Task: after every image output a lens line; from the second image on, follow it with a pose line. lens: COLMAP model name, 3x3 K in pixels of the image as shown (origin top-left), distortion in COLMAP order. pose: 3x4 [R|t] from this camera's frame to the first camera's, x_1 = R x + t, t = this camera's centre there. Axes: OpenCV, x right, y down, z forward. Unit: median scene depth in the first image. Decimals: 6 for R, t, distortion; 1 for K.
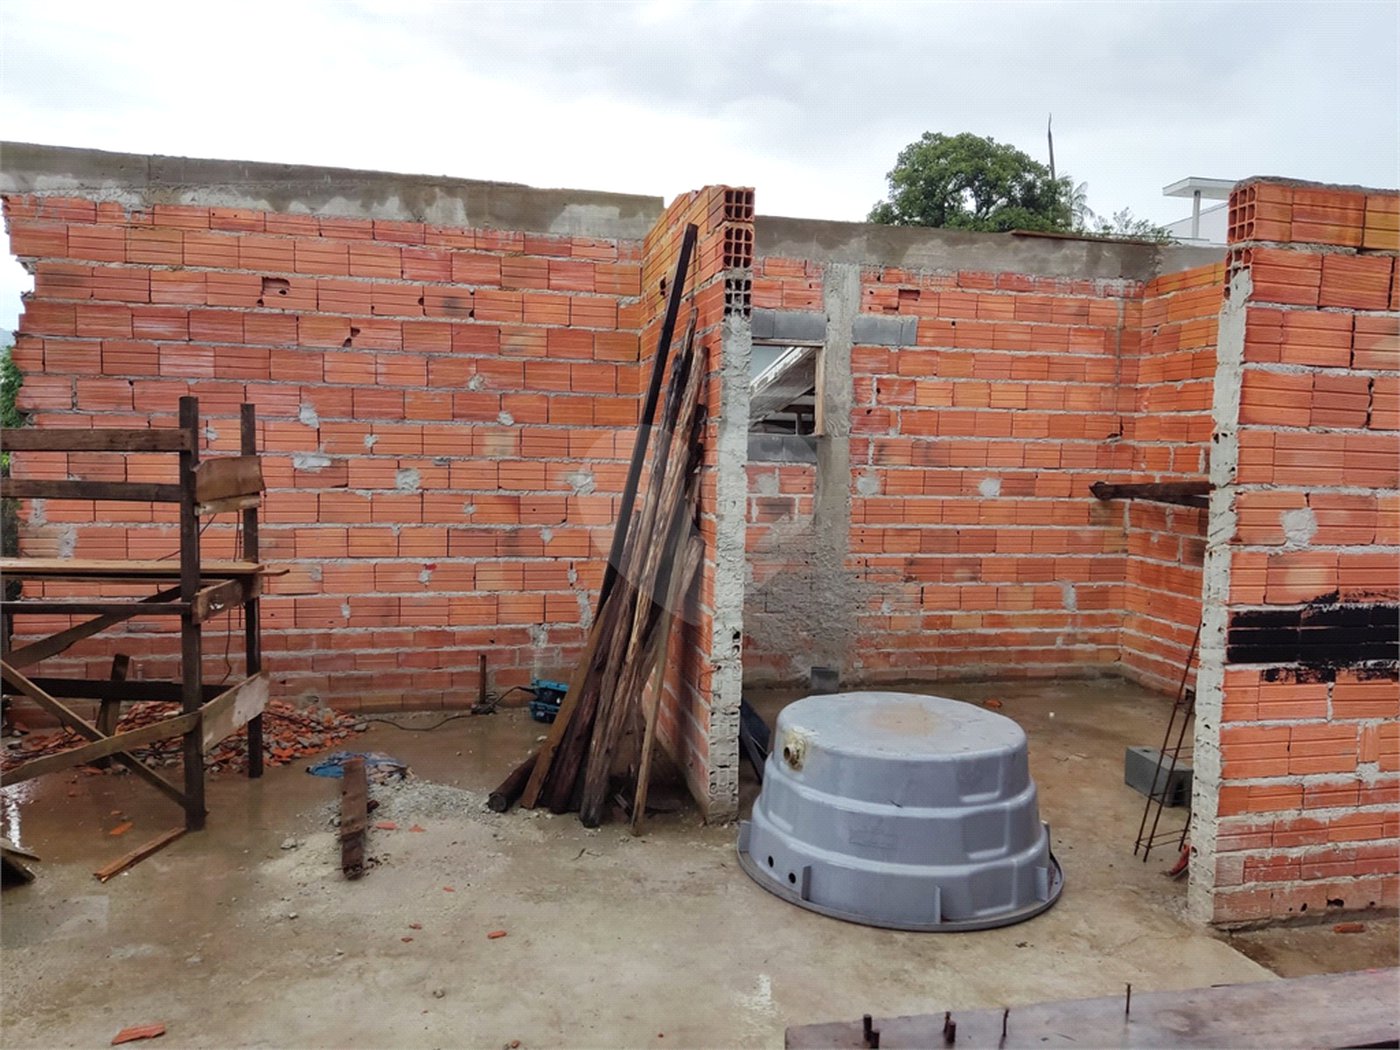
lens RADIAL K [[1022.9, 0, 703.9], [0, 1022.9, 519.4], [0, 0, 1]] dist [0.108853, -0.146999]
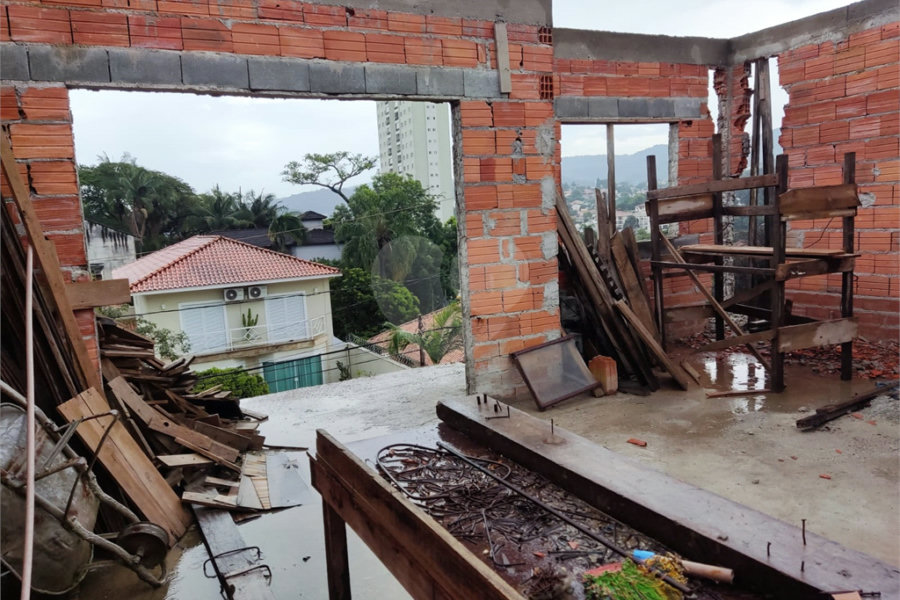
lens RADIAL K [[665.5, 0, 450.0], [0, 665.5, 300.0], [0, 0, 1]] dist [0.103759, -0.141835]
pose [[0.243275, 0.084792, -0.966244, 0.402460], [0.003720, 0.996083, 0.088347, 0.019866], [0.969950, -0.025087, 0.242006, 0.117638]]
